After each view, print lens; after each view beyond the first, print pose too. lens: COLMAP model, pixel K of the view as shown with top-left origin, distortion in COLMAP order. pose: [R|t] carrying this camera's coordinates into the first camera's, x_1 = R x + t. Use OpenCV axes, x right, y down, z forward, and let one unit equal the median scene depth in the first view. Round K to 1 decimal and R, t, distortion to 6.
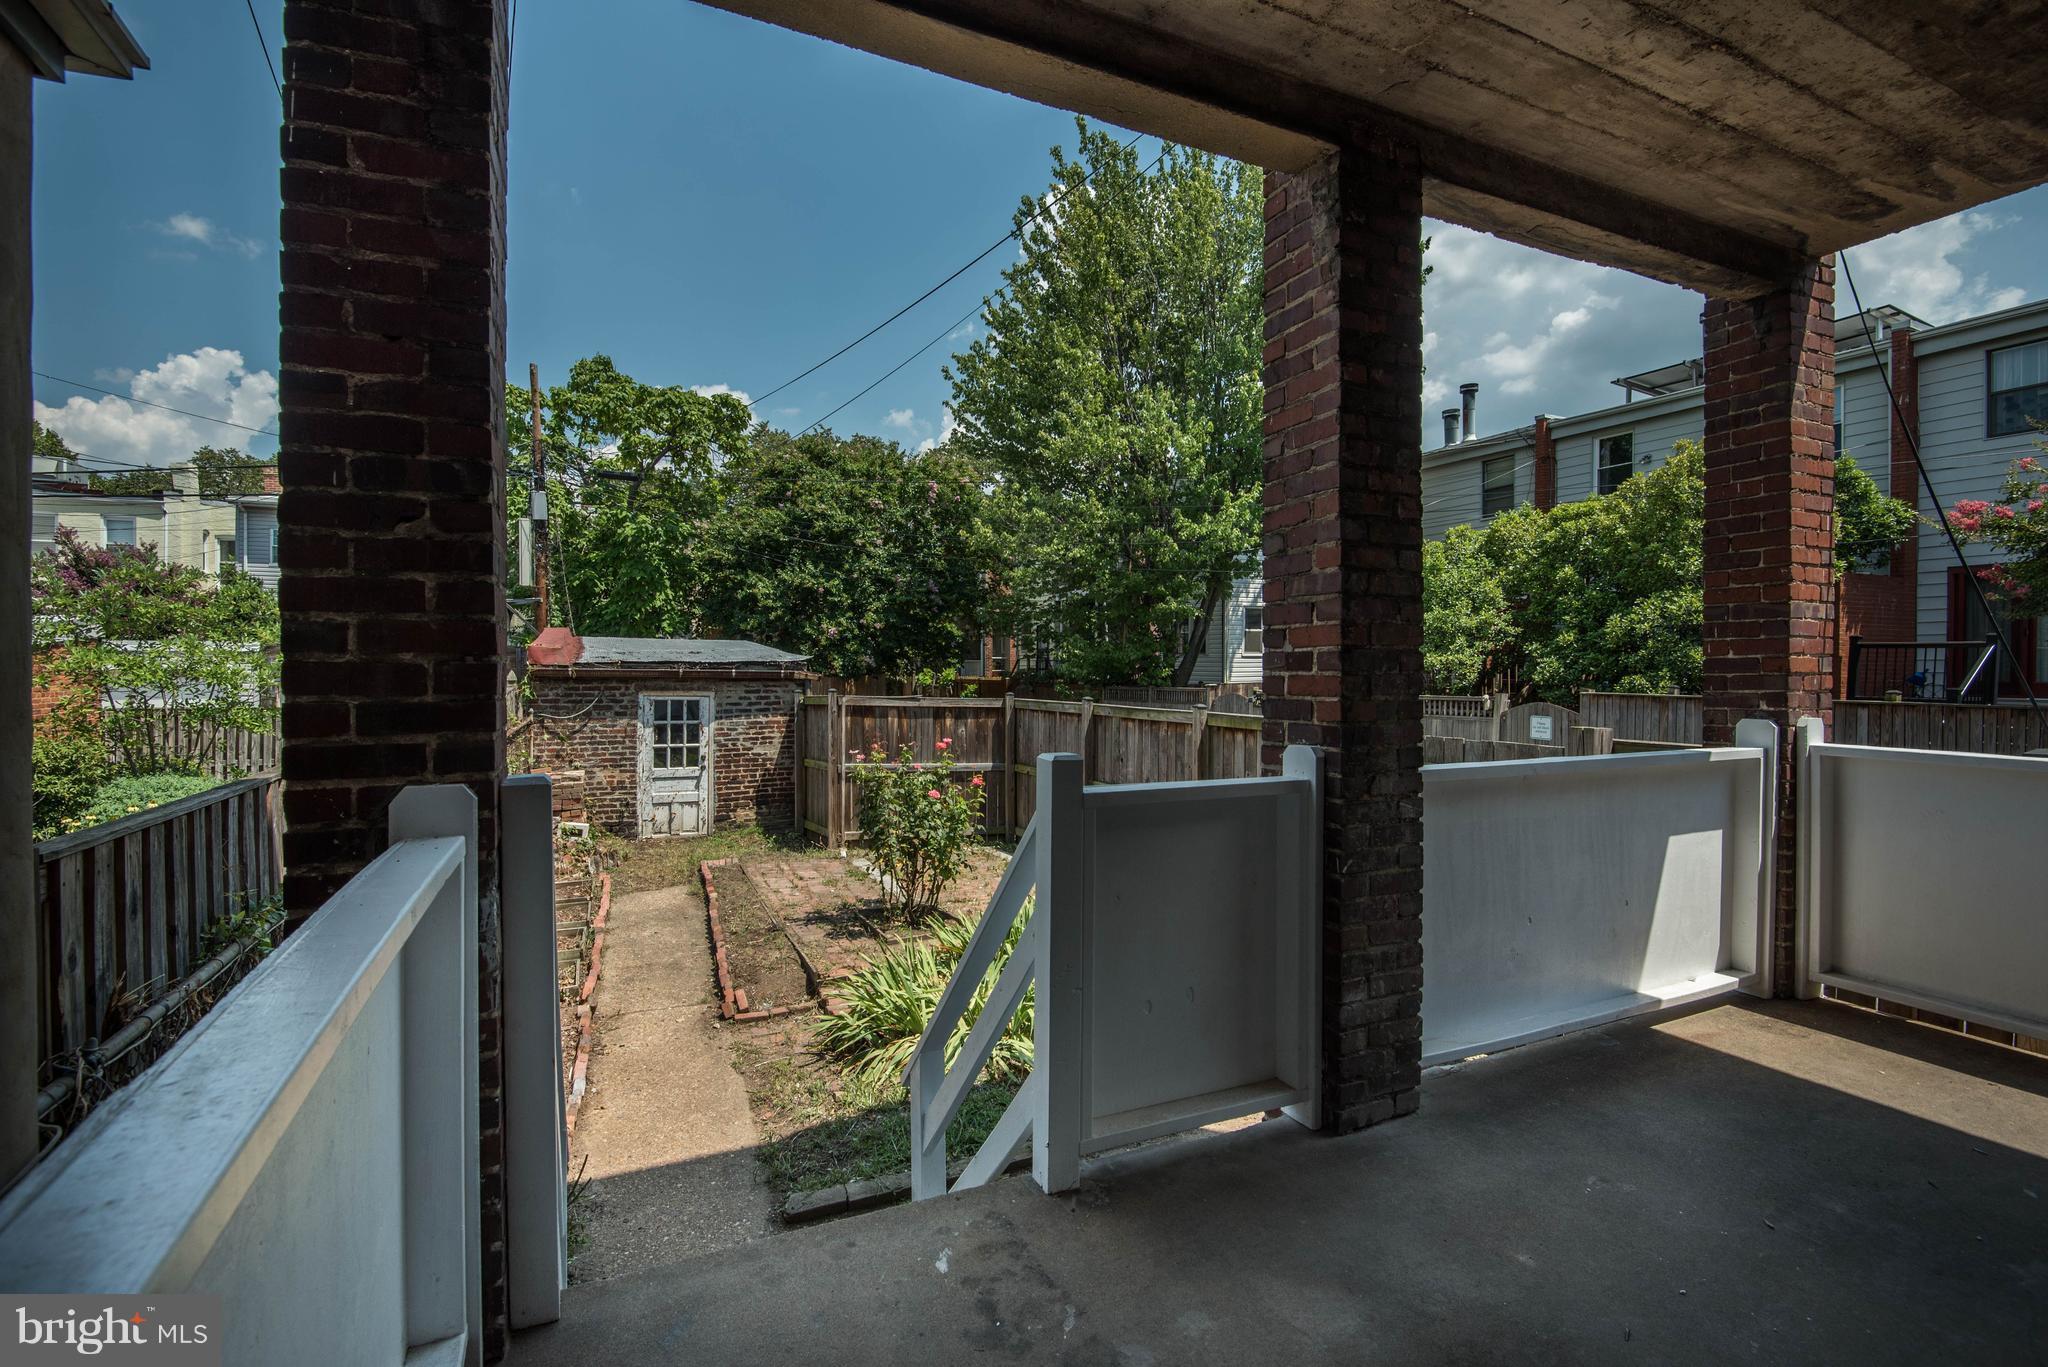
lens RADIAL K [[919.8, 0, 1024.0], [0, 919.8, 683.5], [0, 0, 1]] dist [0.001104, -0.000257]
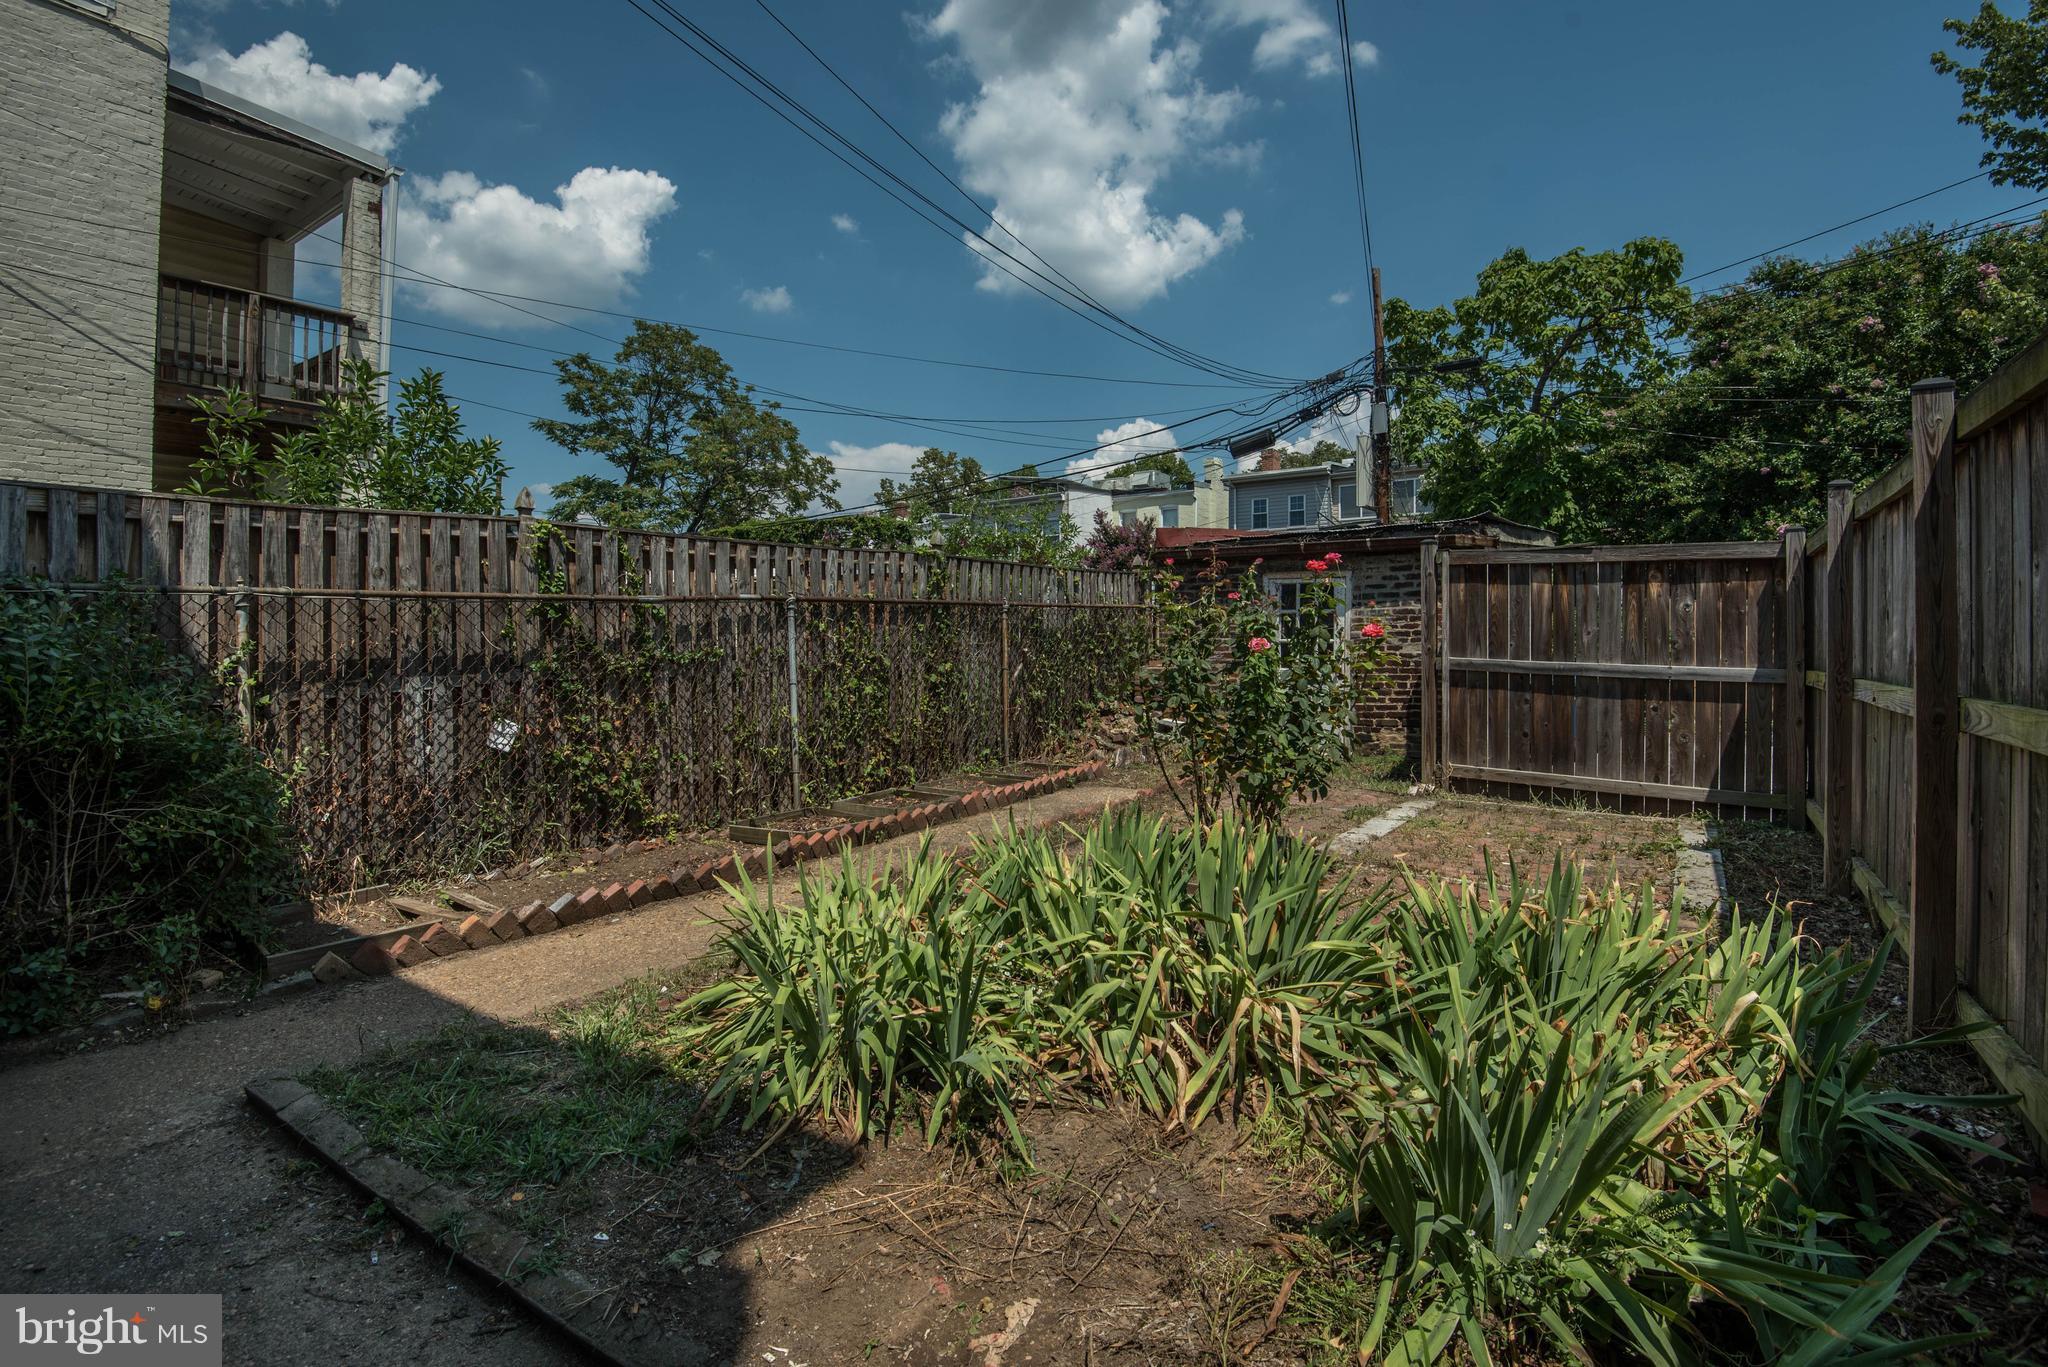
lens RADIAL K [[958.6, 0, 1024.0], [0, 958.6, 683.5], [0, 0, 1]] dist [-0.055636, -0.000712]
pose [[0.494708, 0.023575, -0.868739, 0.104468], [-0.003744, 0.999681, 0.024996, 0.041233], [0.869051, -0.009113, 0.494638, 0.189274]]
